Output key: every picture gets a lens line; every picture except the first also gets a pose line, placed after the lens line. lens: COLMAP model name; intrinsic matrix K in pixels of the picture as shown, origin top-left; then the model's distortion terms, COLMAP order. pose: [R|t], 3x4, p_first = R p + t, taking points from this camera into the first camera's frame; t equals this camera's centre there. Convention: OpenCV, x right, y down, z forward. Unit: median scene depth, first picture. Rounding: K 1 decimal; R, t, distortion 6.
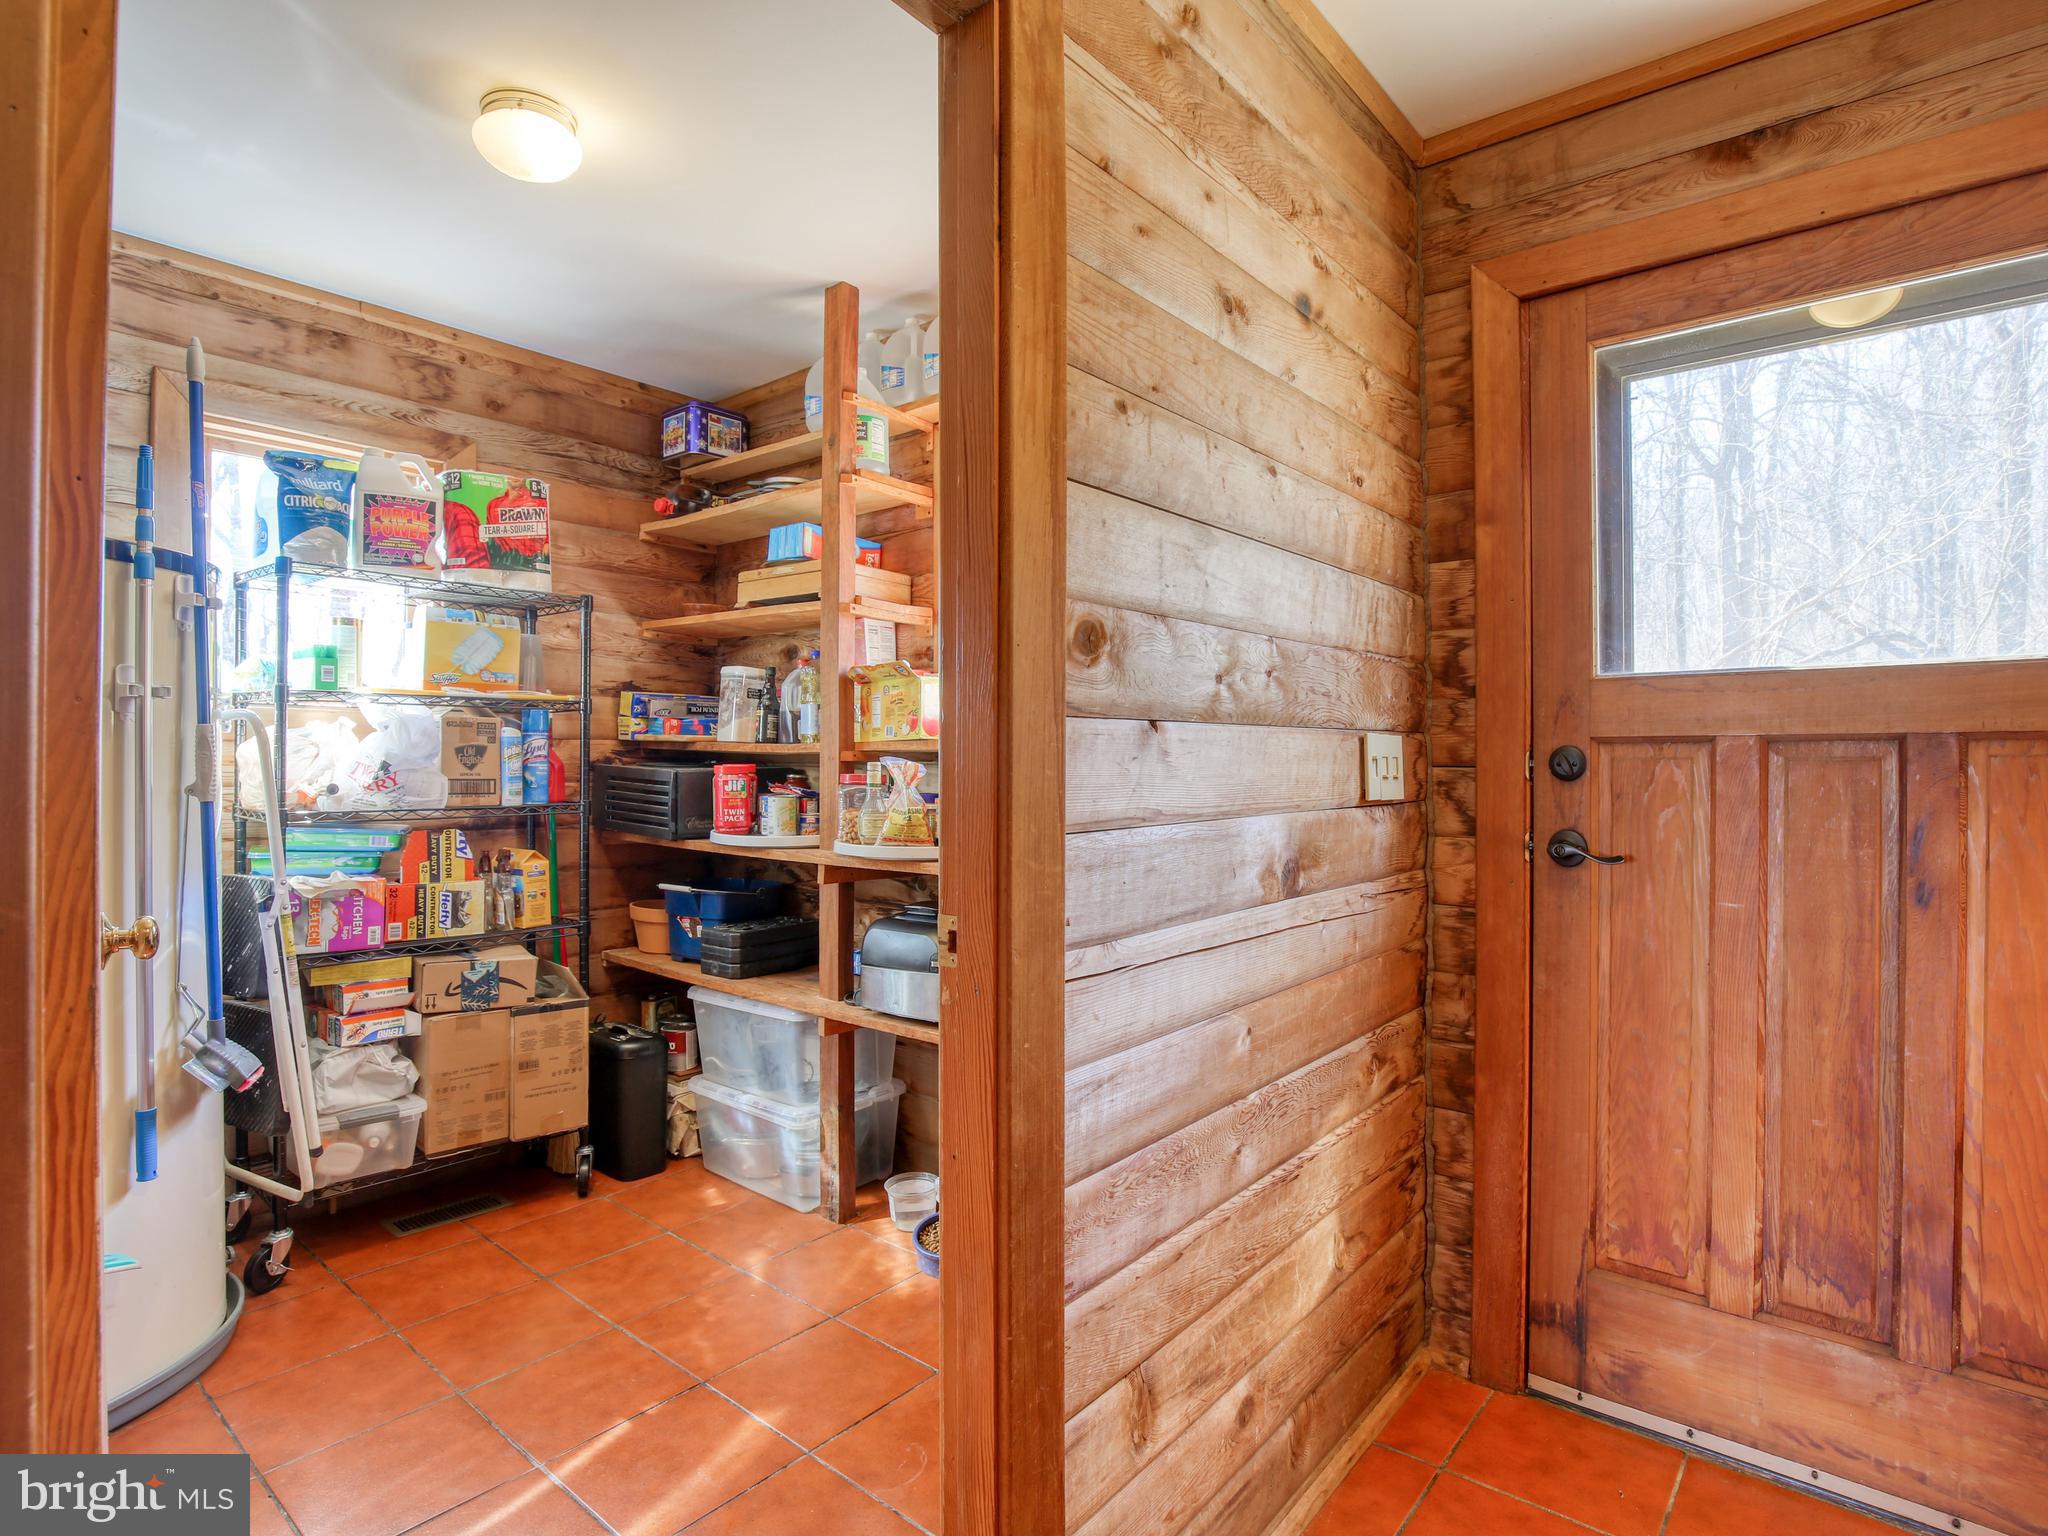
lens RADIAL K [[1055.1, 0, 1030.9], [0, 1055.1, 760.7], [0, 0, 1]] dist [-0.045587, 0.010232]
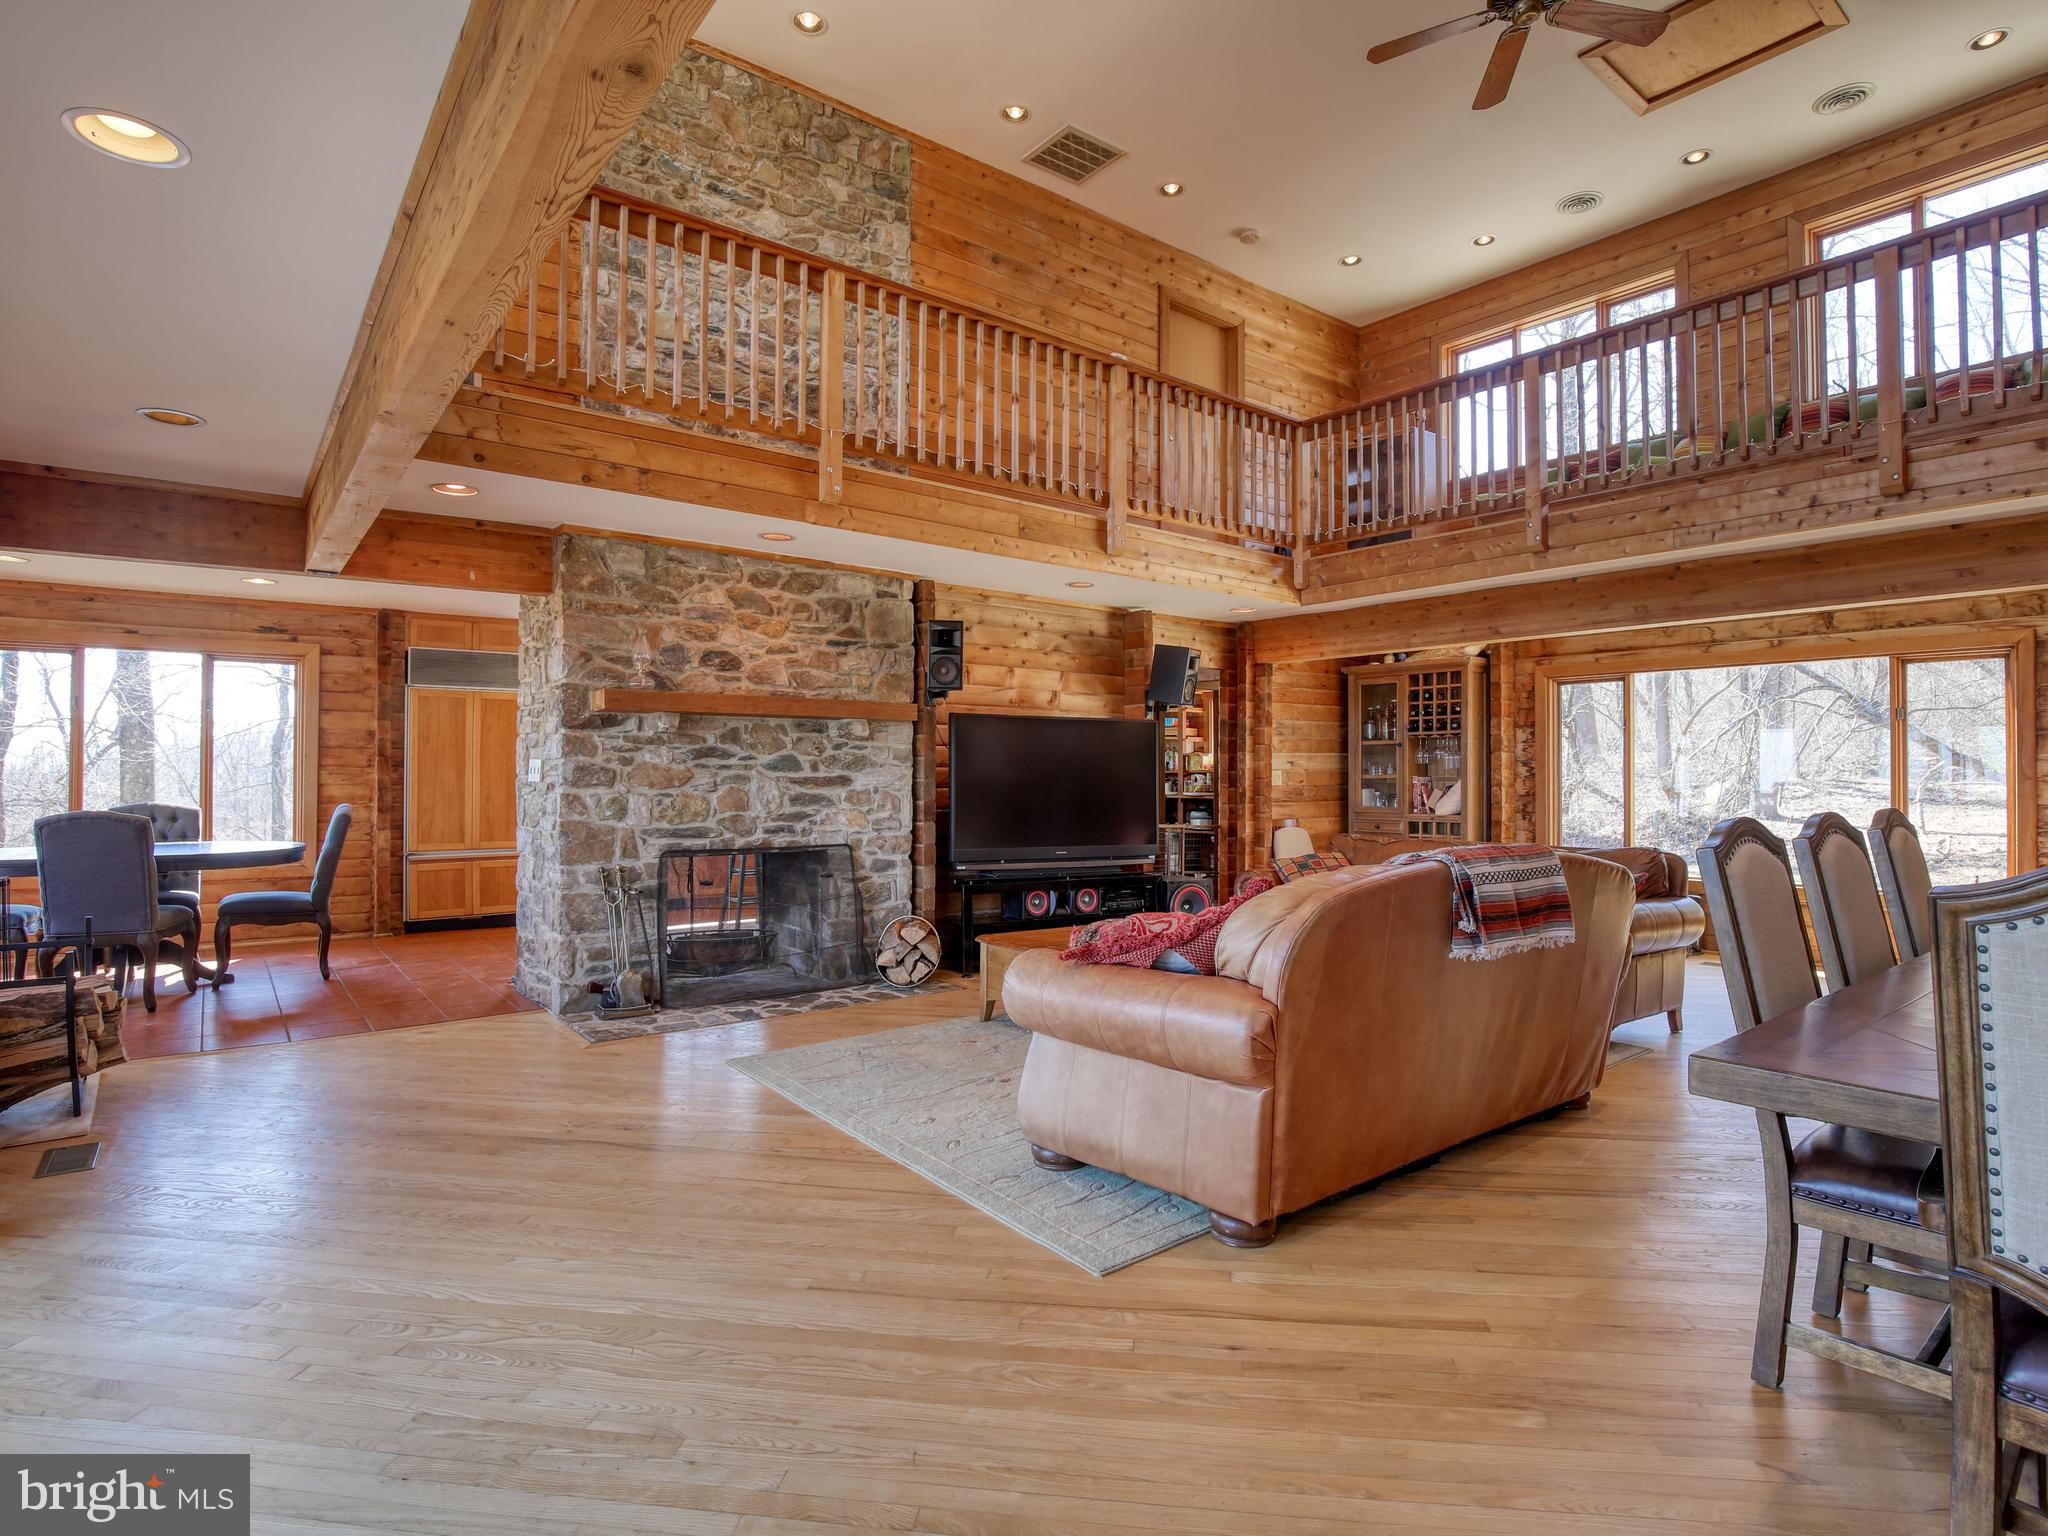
lens RADIAL K [[1055.1, 0, 1030.9], [0, 1055.1, 760.7], [0, 0, 1]] dist [-0.045587, 0.010232]
pose [[0.976806, -0.004377, -0.214082, 0.167892], [0.001007, 0.999874, -0.015849, 0.013416], [0.214124, 0.015266, 0.976687, -4.186670]]
